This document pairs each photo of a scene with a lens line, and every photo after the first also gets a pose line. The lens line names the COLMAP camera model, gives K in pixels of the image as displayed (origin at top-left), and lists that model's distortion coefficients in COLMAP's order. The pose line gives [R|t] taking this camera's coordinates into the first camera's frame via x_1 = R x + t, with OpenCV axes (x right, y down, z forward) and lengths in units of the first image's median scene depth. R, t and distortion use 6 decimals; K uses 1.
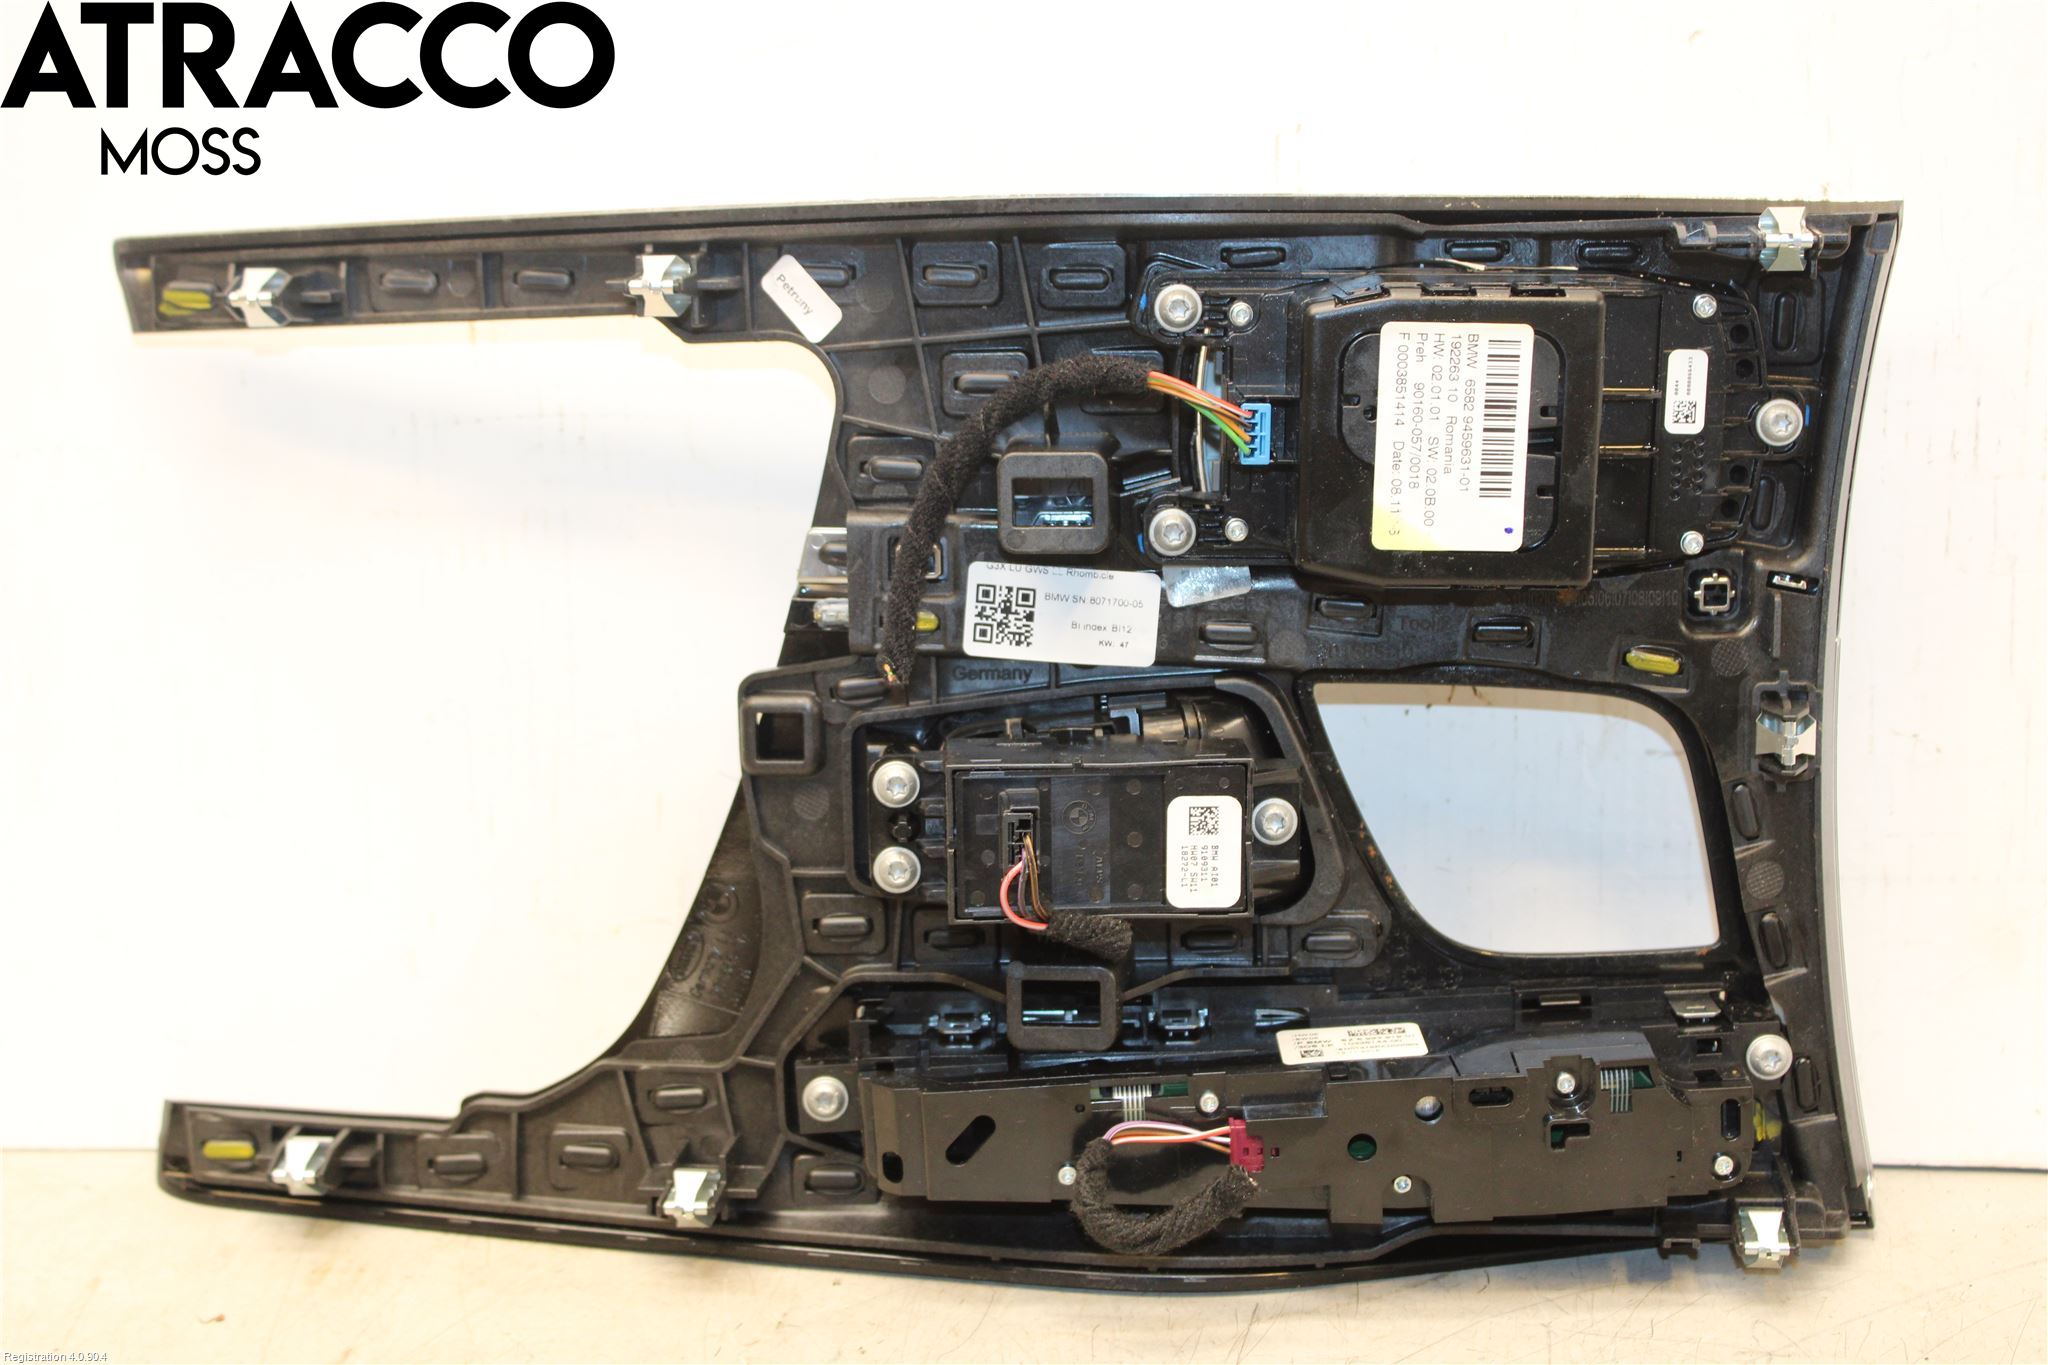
lens RADIAL K [[3411.0, 0, 1024.0], [0, 3411.0, 682.5], [0, 0, 1]] dist [-0.014657, -0.041712]
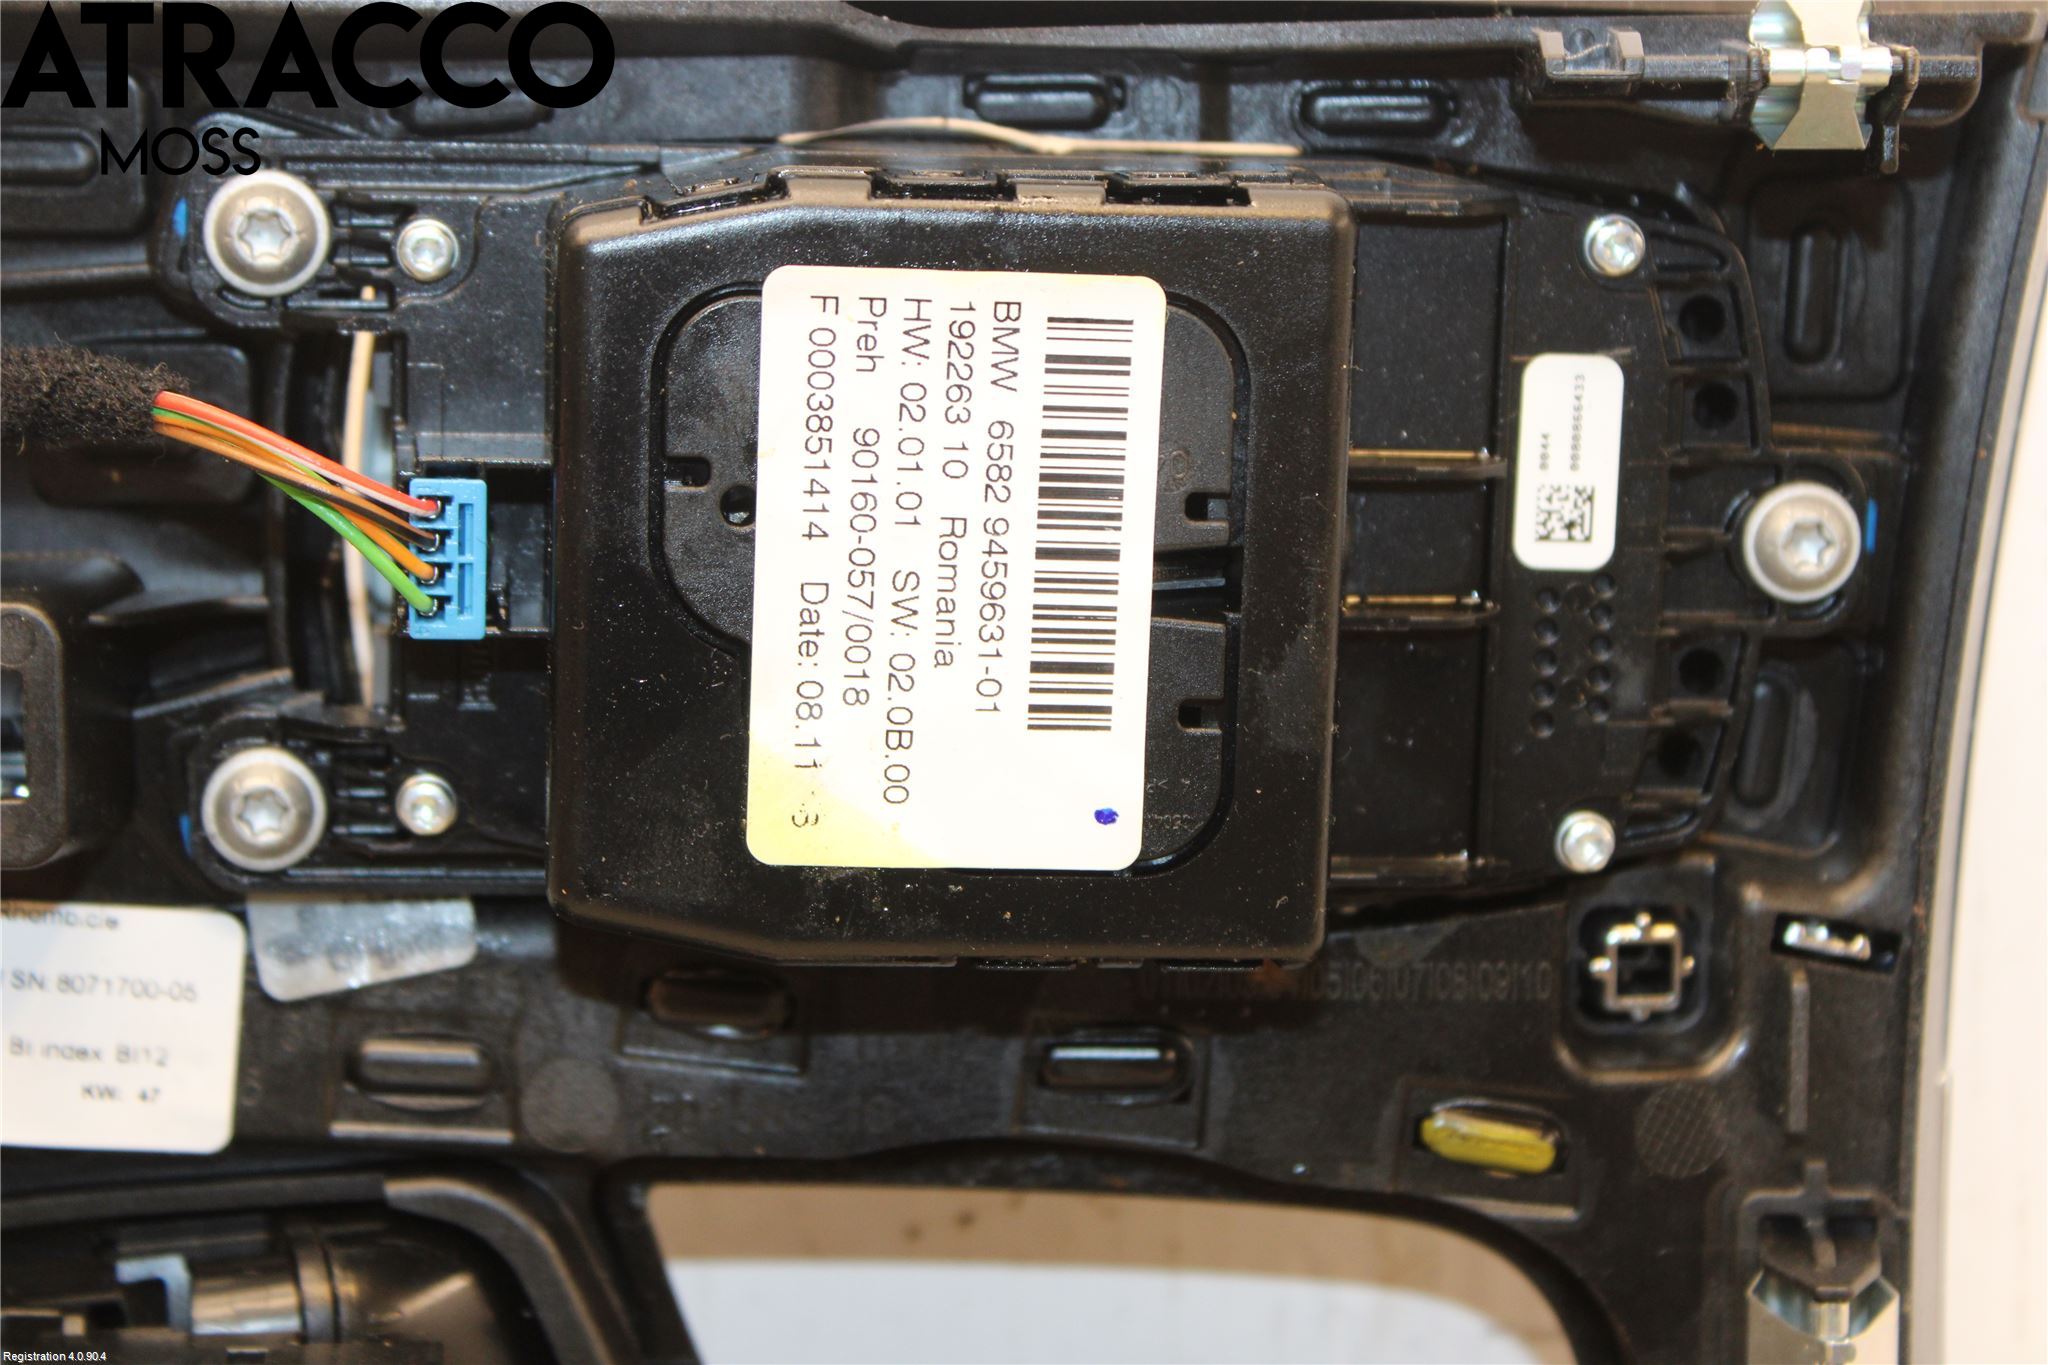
lens RADIAL K [[5482.8, 0, 1024.0], [0, 5482.8, 682.5], [0, 0, 1]] dist [0.014014, 1.007832]
pose [[0.996653, 0.007010, 0.081445, 0.079731], [-0.002763, 0.998636, -0.052145, -0.026473], [-0.081700, 0.051746, 0.995313, 0.373546]]
